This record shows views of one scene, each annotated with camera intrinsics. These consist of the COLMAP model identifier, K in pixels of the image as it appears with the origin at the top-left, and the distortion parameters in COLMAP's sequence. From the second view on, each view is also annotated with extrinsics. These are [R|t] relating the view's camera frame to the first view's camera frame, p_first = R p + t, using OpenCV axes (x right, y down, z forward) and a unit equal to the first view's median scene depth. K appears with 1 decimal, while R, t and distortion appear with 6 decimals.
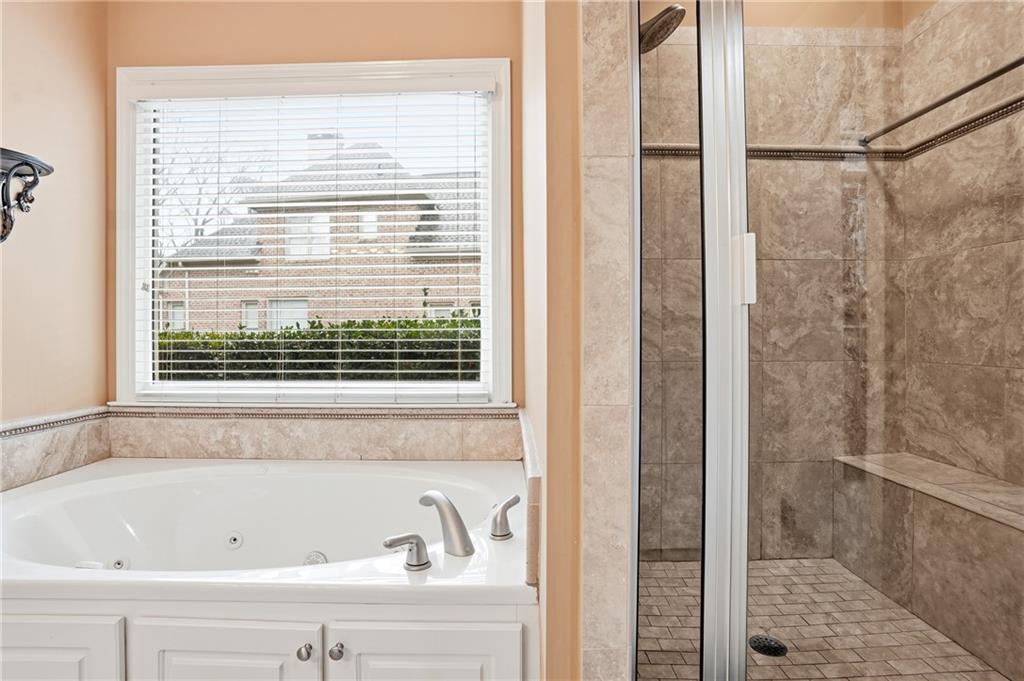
lens RADIAL K [[504.6, 0, 505.8], [0, 504.6, 339.1], [0, 0, 1]] dist [-0.081996, 0.034623]
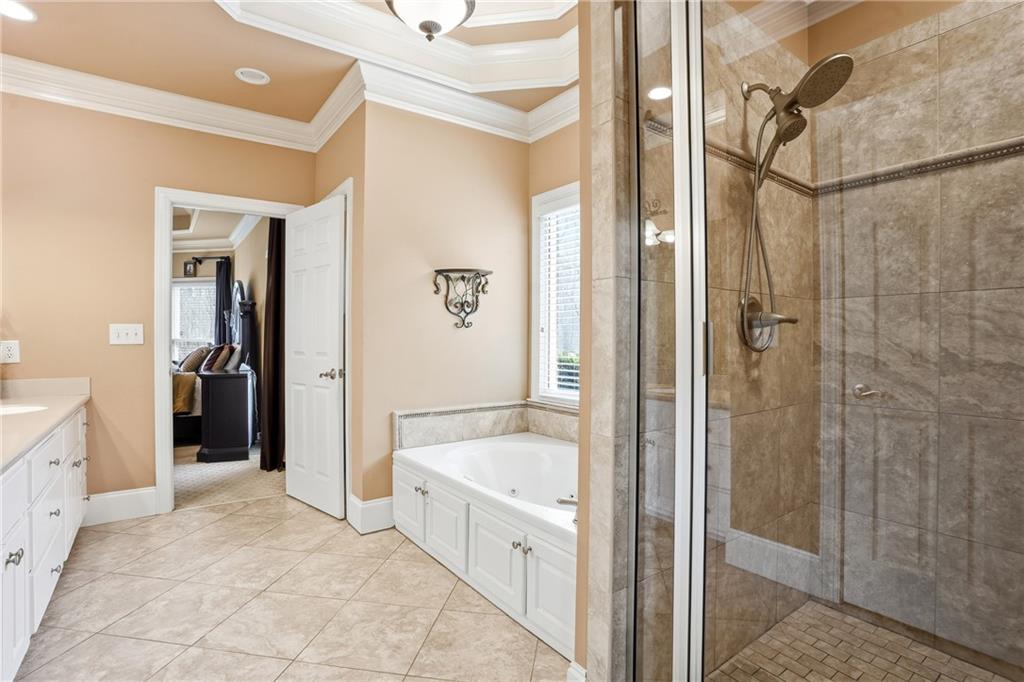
lens RADIAL K [[504.6, 0, 505.8], [0, 504.6, 339.6], [0, 0, 1]] dist [-0.081996, 0.034623]
pose [[0.583702, 0.005842, -0.811947, 0.552020], [-0.011368, 0.999935, -0.000978, -0.070903], [0.811889, 0.009802, 0.583730, -0.079738]]
